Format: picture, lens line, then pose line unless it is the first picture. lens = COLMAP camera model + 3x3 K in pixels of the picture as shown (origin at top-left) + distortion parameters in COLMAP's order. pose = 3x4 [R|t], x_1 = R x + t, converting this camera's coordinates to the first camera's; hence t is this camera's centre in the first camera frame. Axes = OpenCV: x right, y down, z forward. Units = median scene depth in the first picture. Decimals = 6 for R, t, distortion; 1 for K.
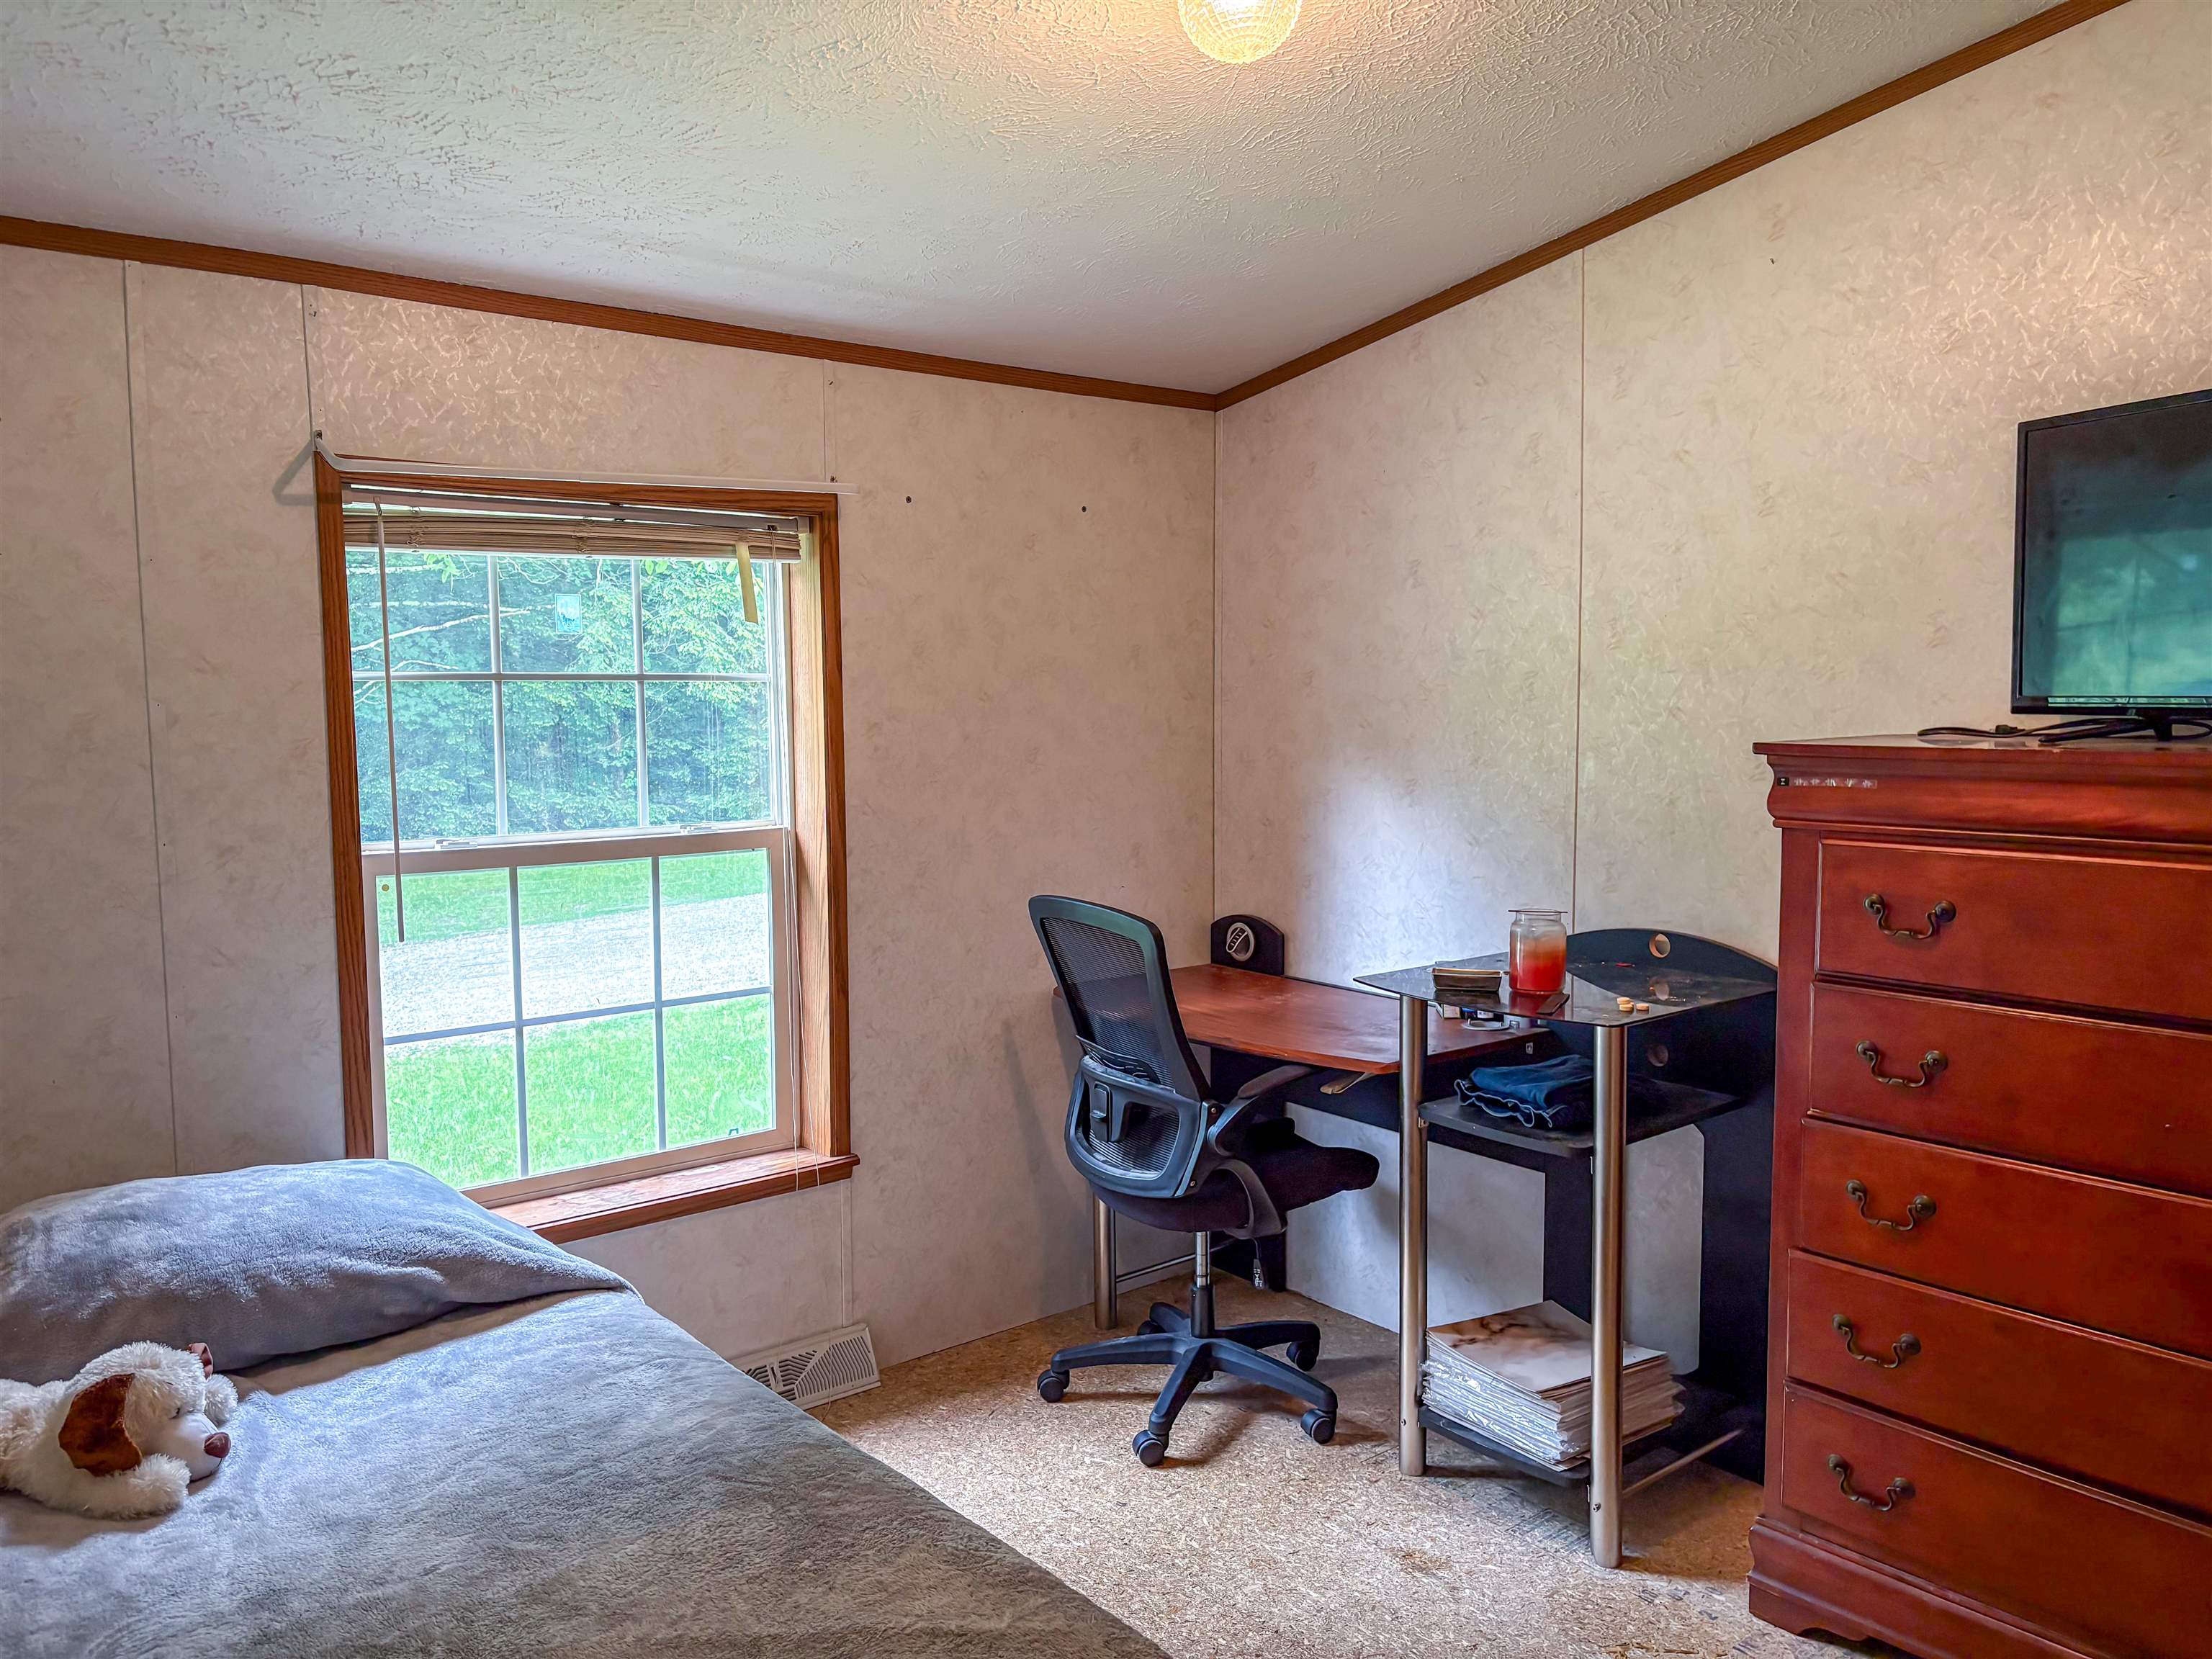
lens RADIAL K [[1746.4, 0, 1165.6], [0, 1746.4, 830.2], [0, 0, 1]] dist [0.048818, -0.045682]
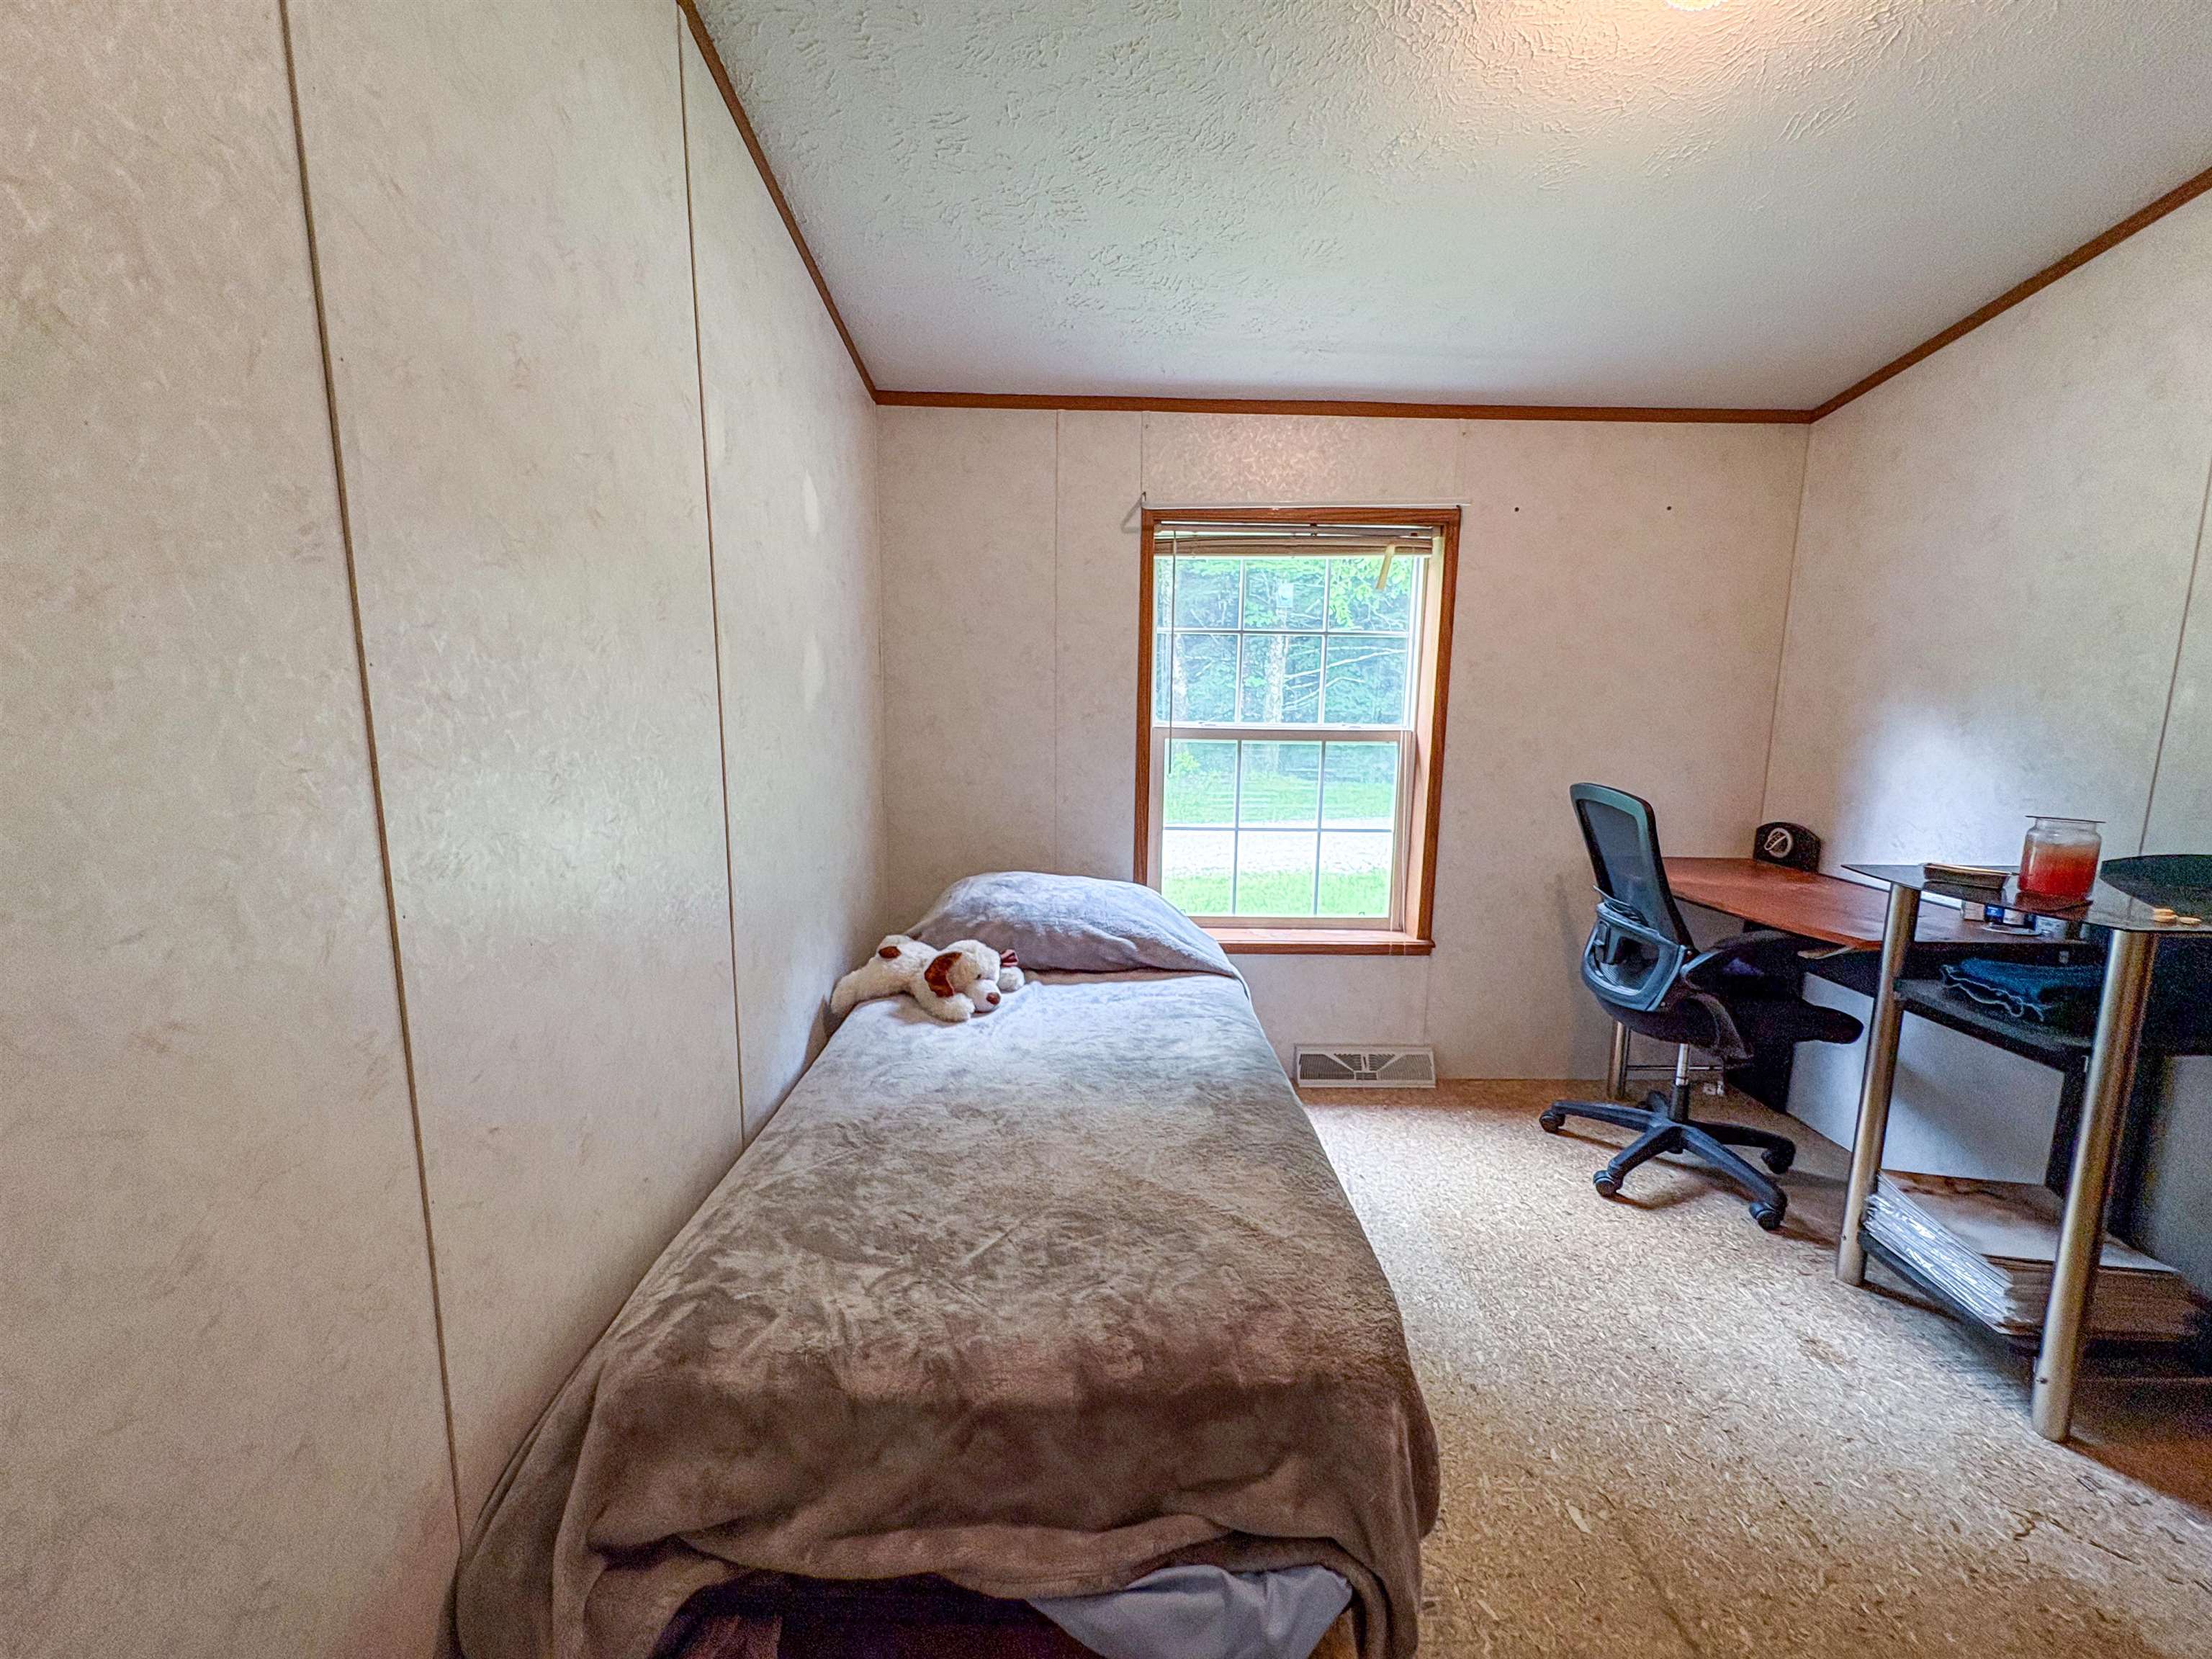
lens RADIAL K [[907.7, 0, 1106.8], [0, 907.7, 840.4], [0, 0, 1]] dist [-0.000439, -0.000974]
pose [[0.755918, 0.108790, -0.645564, 0.127256], [-0.071641, 0.993920, 0.083608, 0.053449], [0.650734, -0.016952, 0.759116, 0.212661]]
